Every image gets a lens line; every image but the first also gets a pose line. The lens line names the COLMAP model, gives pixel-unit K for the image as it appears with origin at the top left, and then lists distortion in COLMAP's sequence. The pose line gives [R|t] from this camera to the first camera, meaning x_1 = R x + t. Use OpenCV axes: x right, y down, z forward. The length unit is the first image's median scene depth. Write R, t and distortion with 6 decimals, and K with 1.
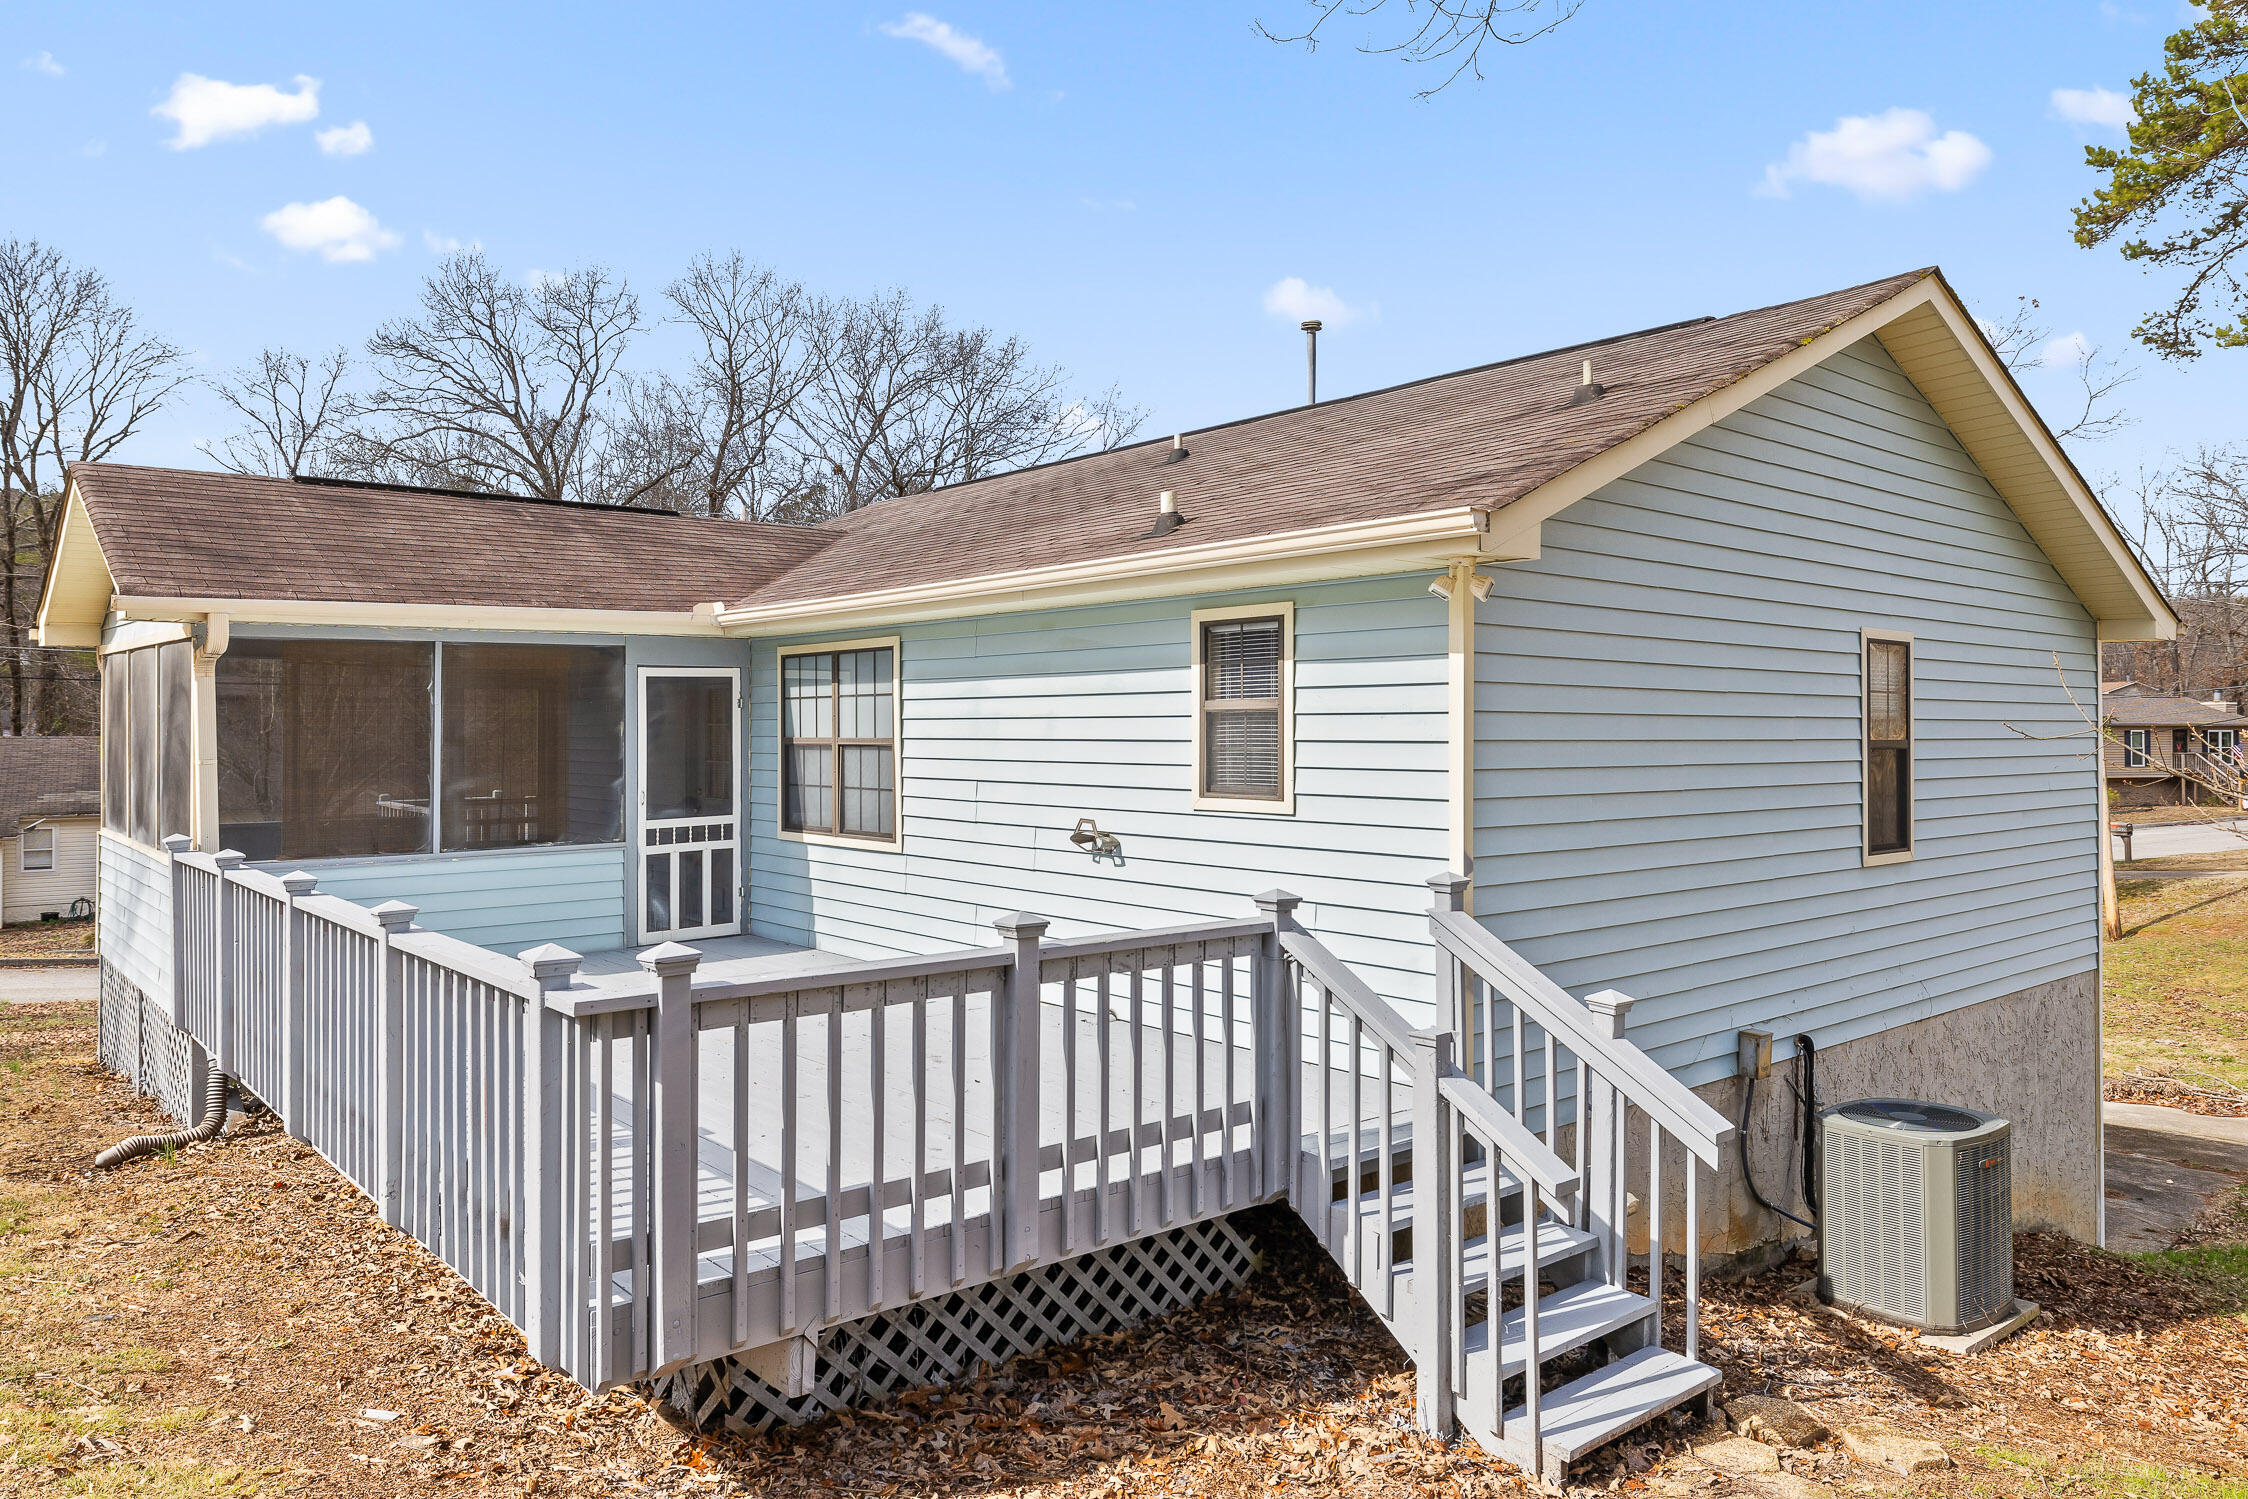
lens RADIAL K [[1565.9, 0, 1165.9], [0, 1565.9, 727.9], [0, 0, 1]] dist [0.001711, -0.000902]
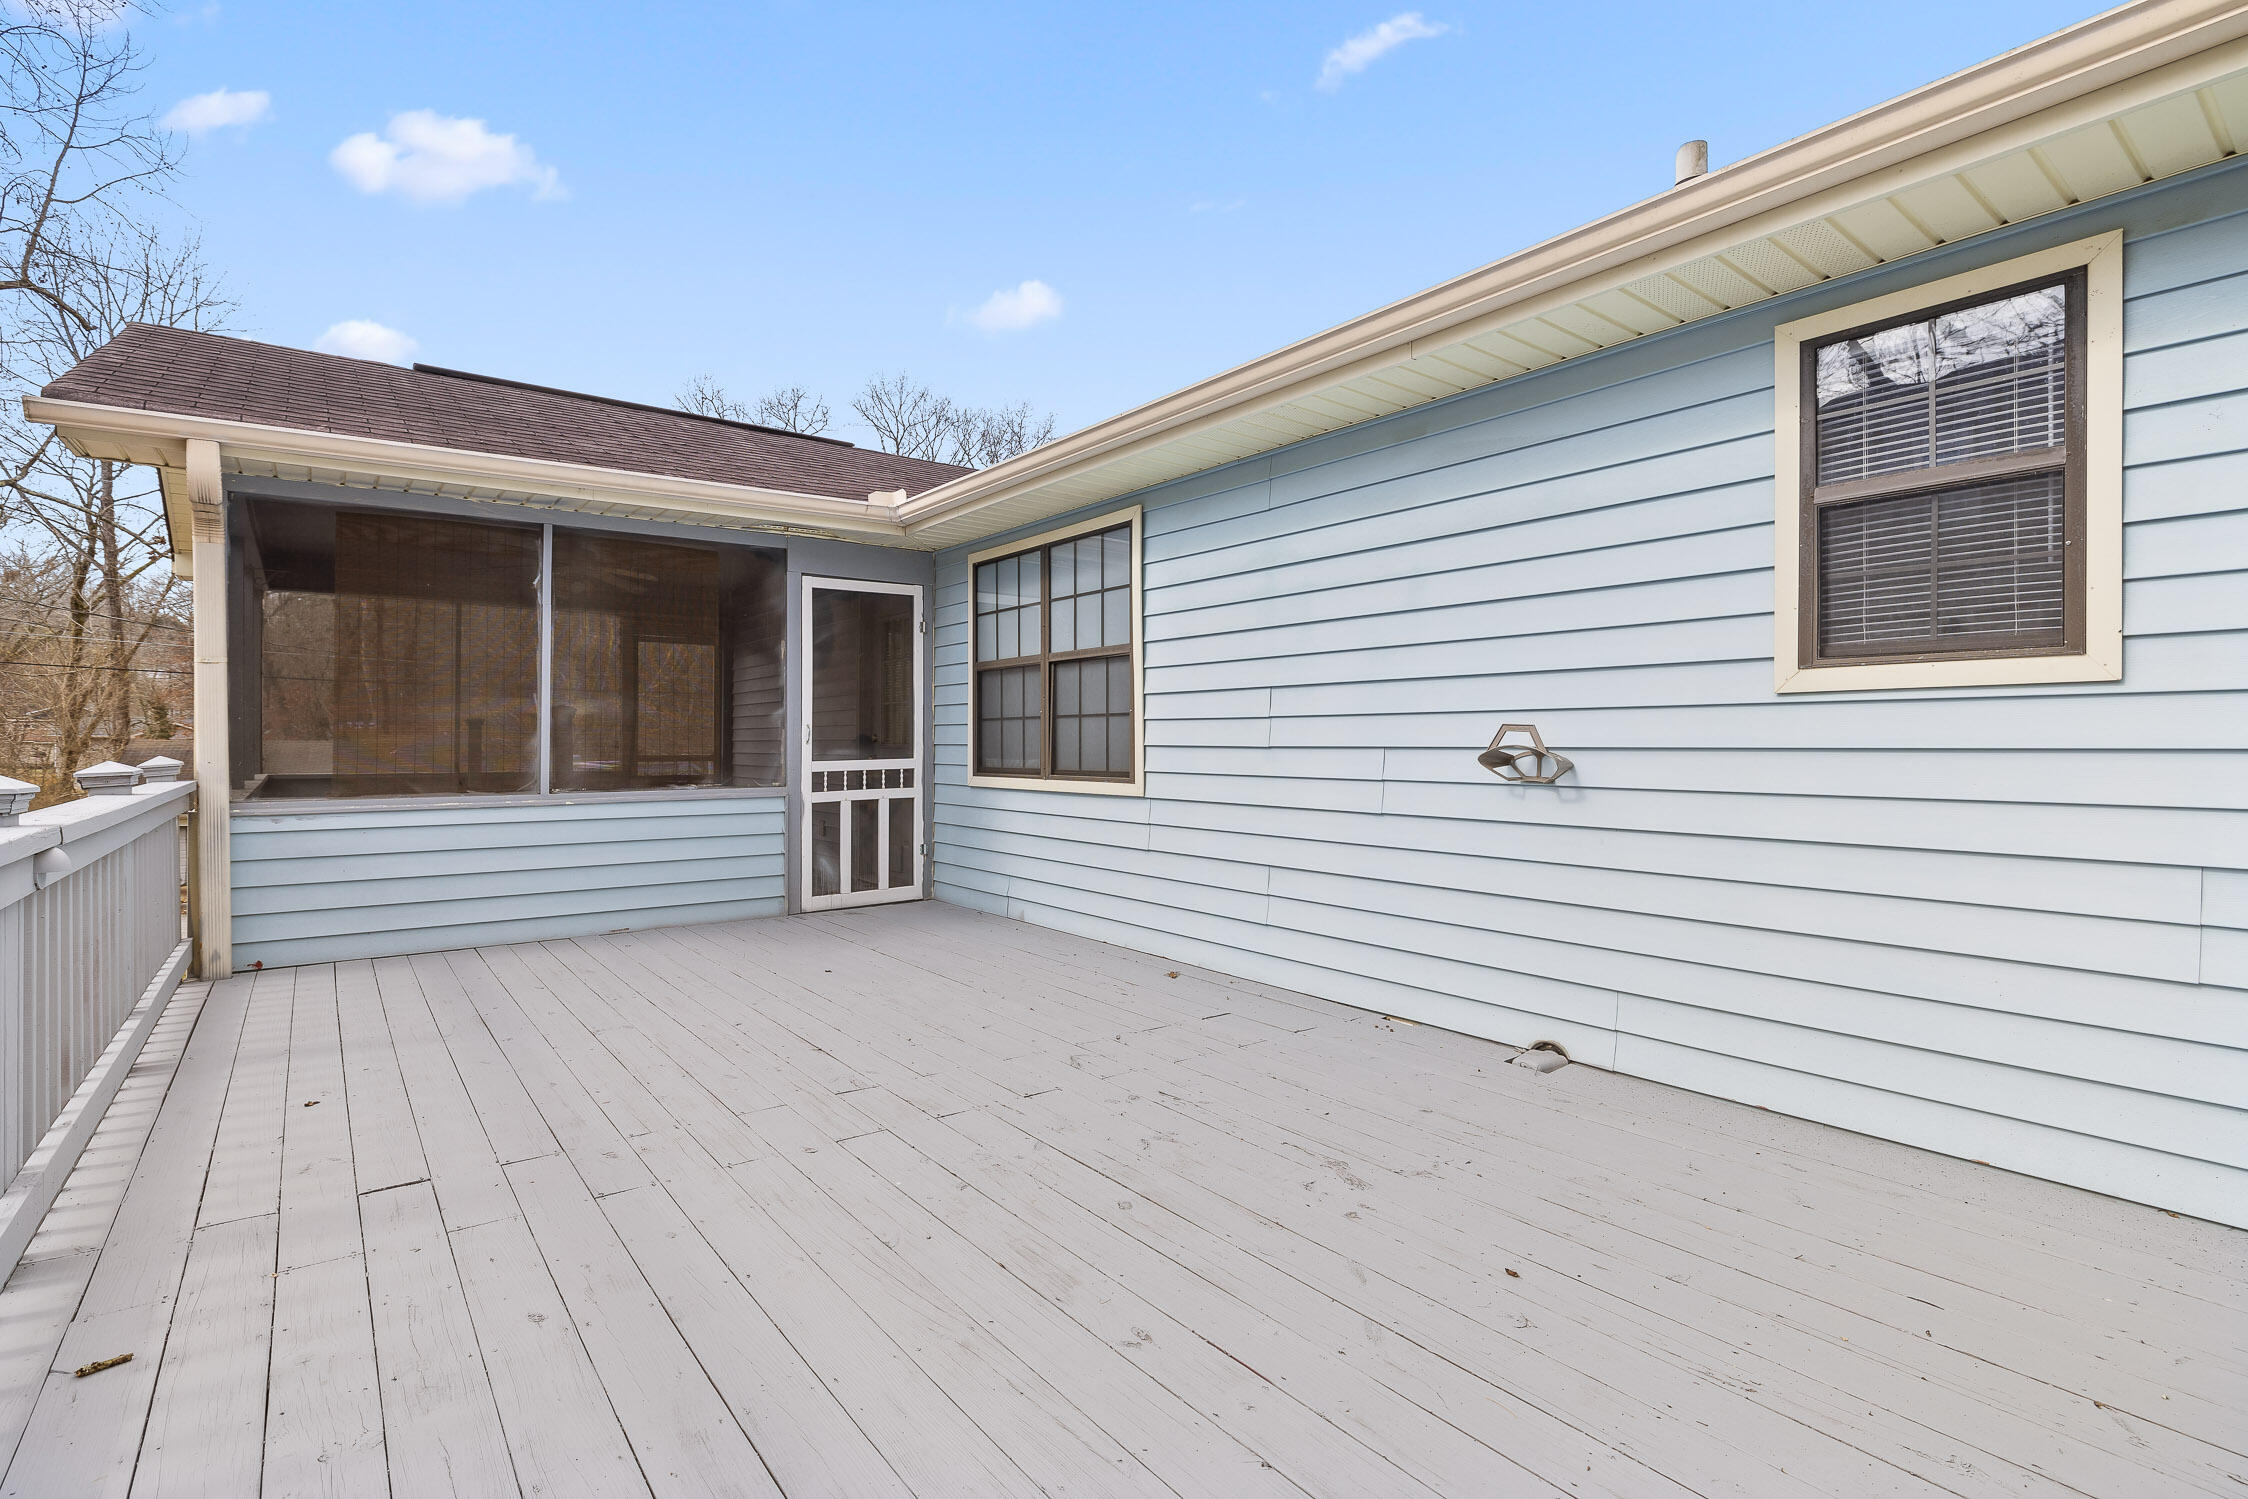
lens RADIAL K [[1107.5, 0, 1136.1], [0, 1107.5, 739.8], [0, 0, 1]] dist [-0.001545, -0.000277]
pose [[0.998383, 0.002747, -0.056779, -0.134245], [-0.002896, 0.999993, -0.002532, 0.051310], [0.056772, 0.002692, 0.998384, 0.447880]]
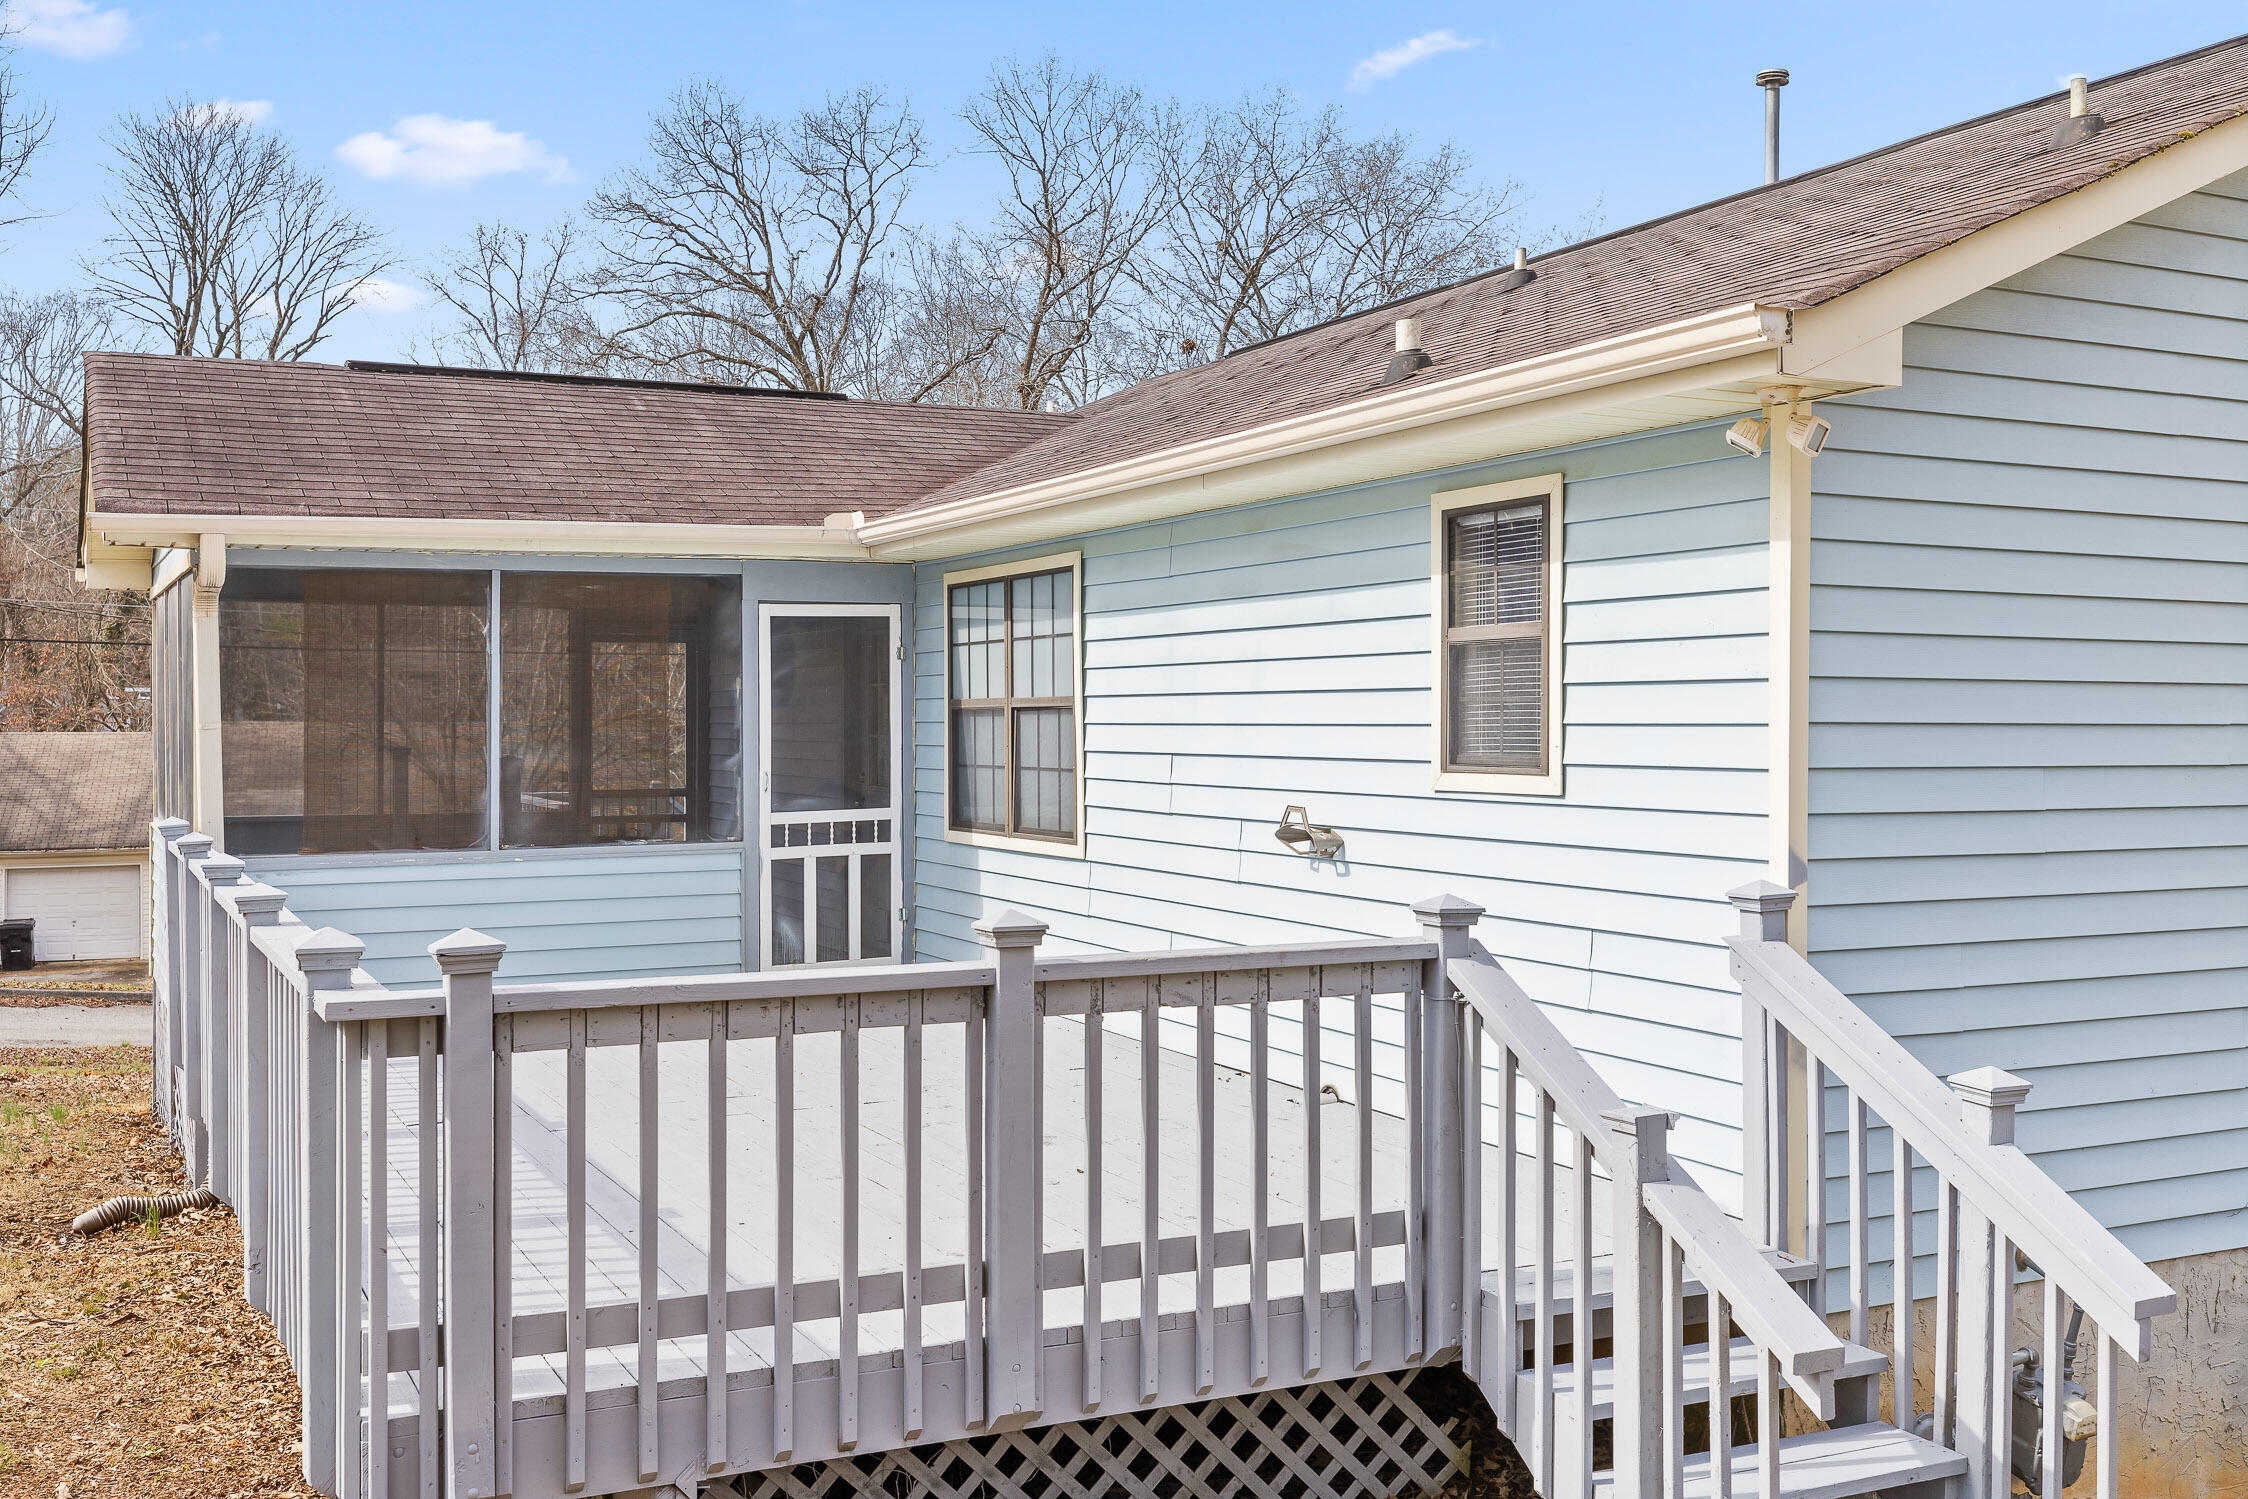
lens RADIAL K [[2247.6, 0, 1124.0], [0, 2247.6, 749.5], [0, 0, 1]] dist [0.001475, -0.004758]
pose [[0.968350, 0.003366, -0.249574, 0.095357], [0.000274, 0.999894, 0.014550, 0.014982], [0.249597, -0.014158, 0.968246, 0.024754]]
